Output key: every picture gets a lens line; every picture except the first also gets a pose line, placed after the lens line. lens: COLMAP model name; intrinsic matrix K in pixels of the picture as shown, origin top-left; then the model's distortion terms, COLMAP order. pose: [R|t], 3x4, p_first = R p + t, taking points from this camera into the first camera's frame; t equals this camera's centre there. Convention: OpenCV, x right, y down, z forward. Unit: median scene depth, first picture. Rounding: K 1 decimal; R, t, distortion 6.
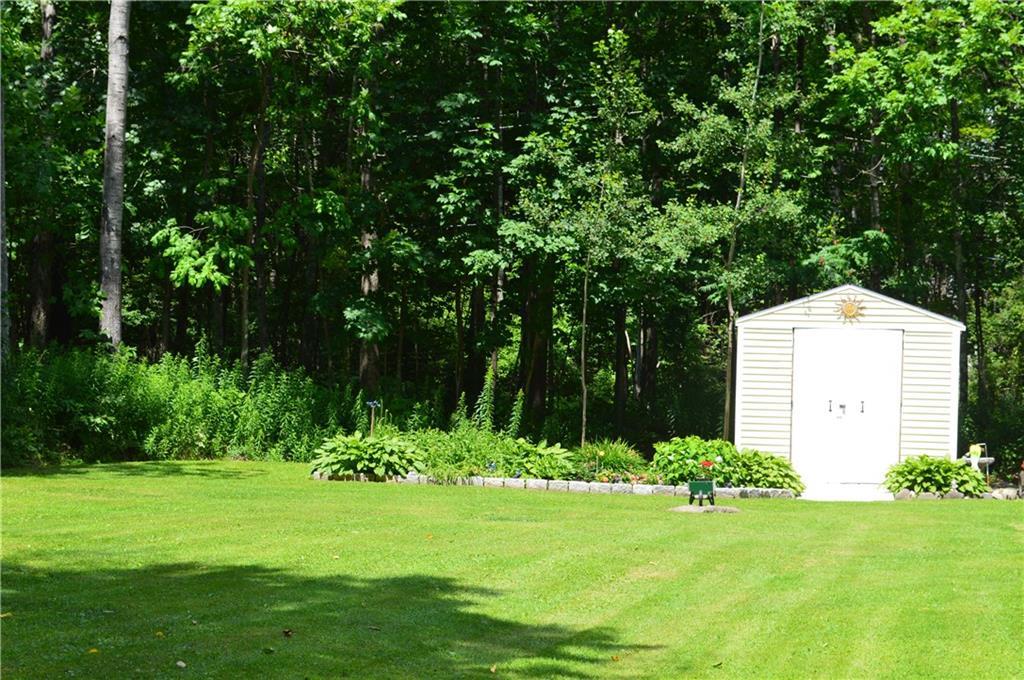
lens RADIAL K [[1912.4, 0, 512.0], [0, 1912.4, 340.0], [0, 0, 1]] dist [0.036168, 0.007106]
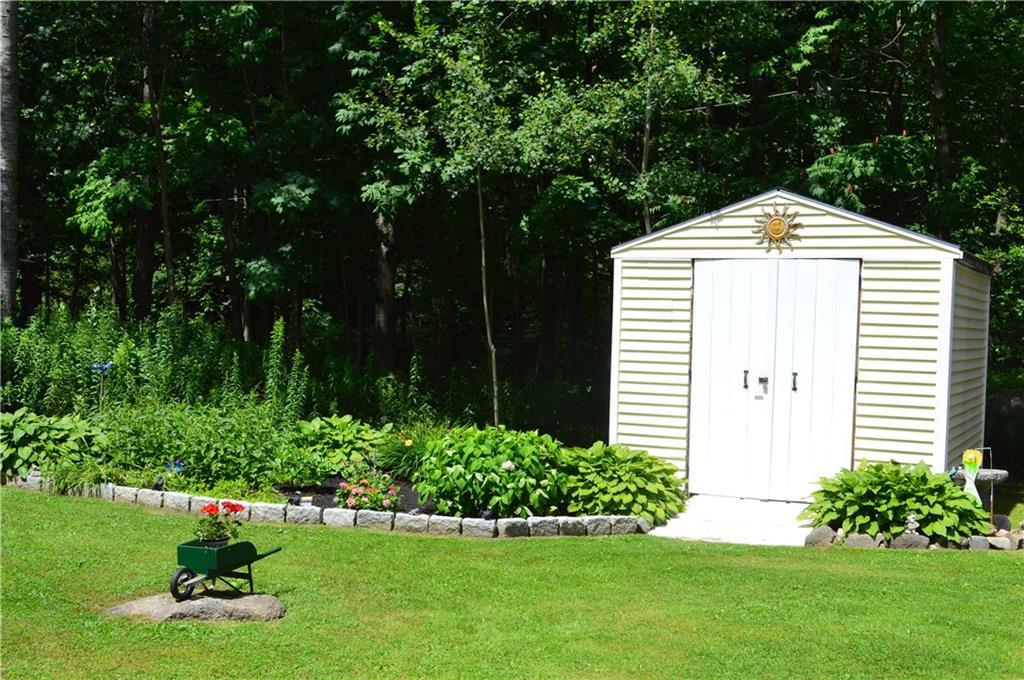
lens RADIAL K [[1226.4, 0, 512.0], [0, 1226.4, 340.0], [0, 0, 1]] dist [-0.009090, 0.011681]
pose [[0.956289, 0.006946, -0.292342, 0.212675], [-0.000517, 0.999756, 0.022061, 0.012196], [0.292424, -0.020945, 0.956059, 0.586488]]
